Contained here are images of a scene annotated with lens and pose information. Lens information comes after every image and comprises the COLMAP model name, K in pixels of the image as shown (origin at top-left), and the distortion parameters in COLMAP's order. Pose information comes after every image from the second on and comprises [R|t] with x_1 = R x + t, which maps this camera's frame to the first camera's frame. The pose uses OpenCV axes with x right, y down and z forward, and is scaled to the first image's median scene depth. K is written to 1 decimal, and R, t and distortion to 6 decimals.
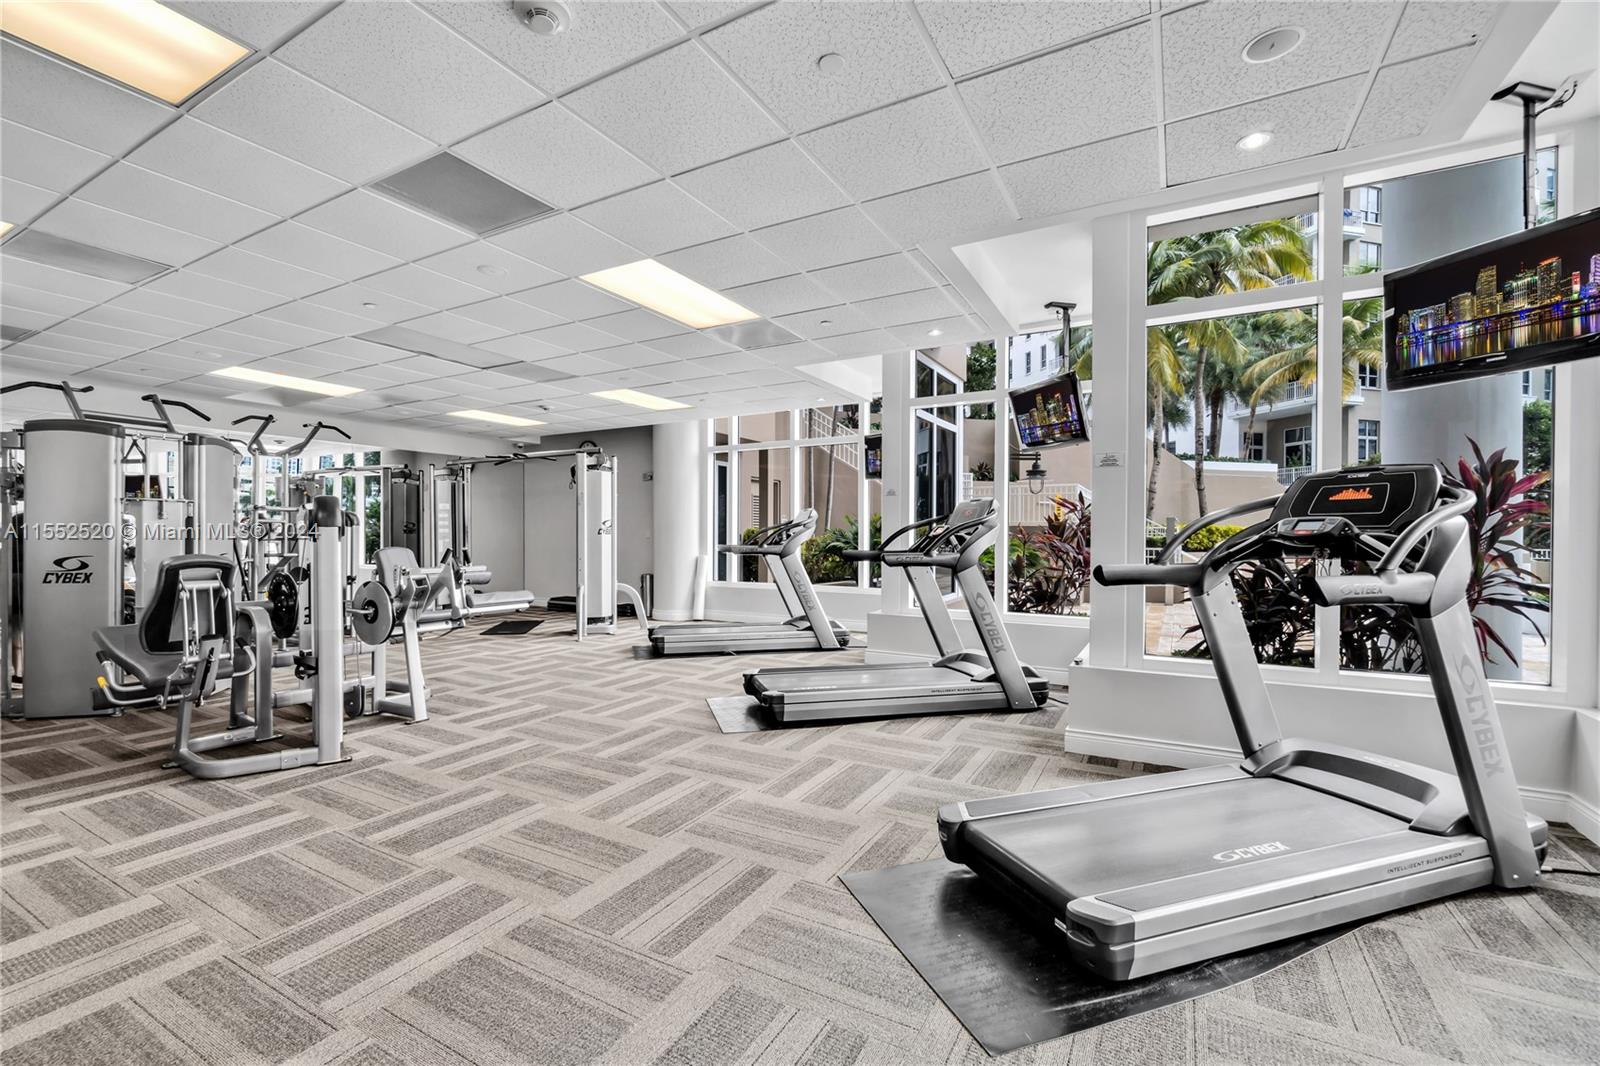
lens RADIAL K [[694.9, 0, 791.7], [0, 694.9, 537.1], [0, 0, 1]] dist [-0.002693, -0.000189]
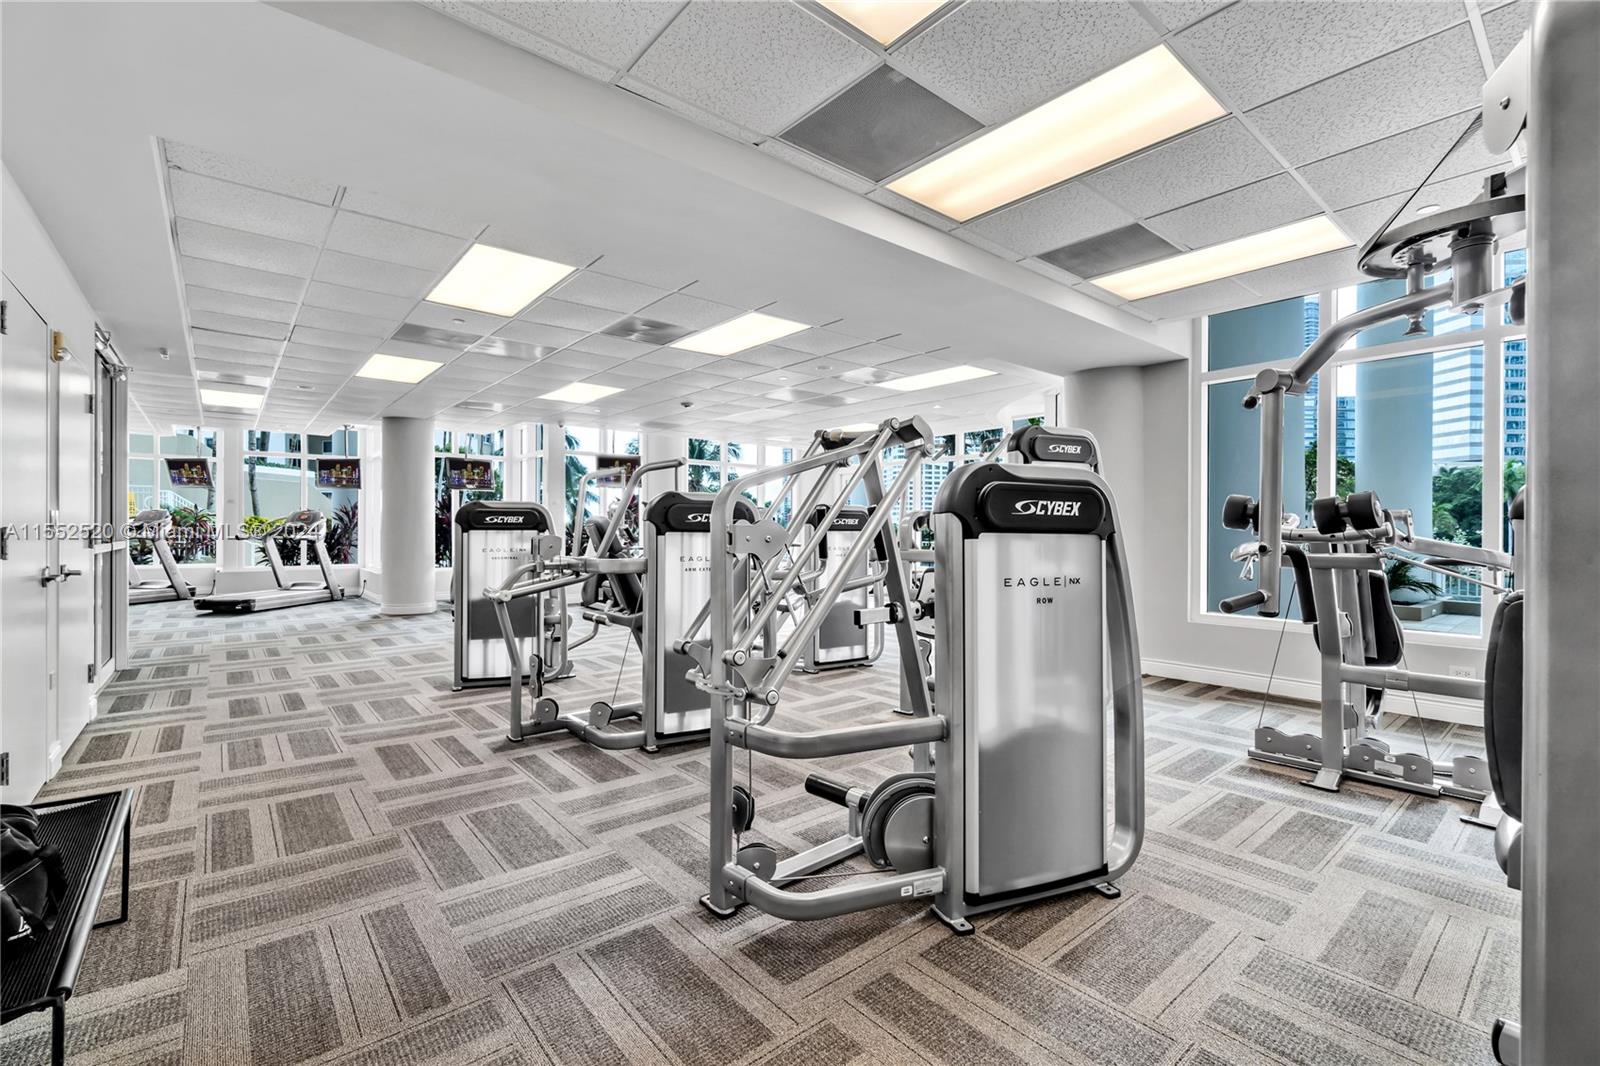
lens RADIAL K [[694.9, 0, 797.4], [0, 694.9, 527.4], [0, 0, 1]] dist [-0.002693, -0.000189]
pose [[0.358098, -0.003356, 0.933678, -1.169829], [0.001565, 0.999994, 0.002994, -0.006351], [-0.933683, 0.000389, 0.358101, -1.879565]]
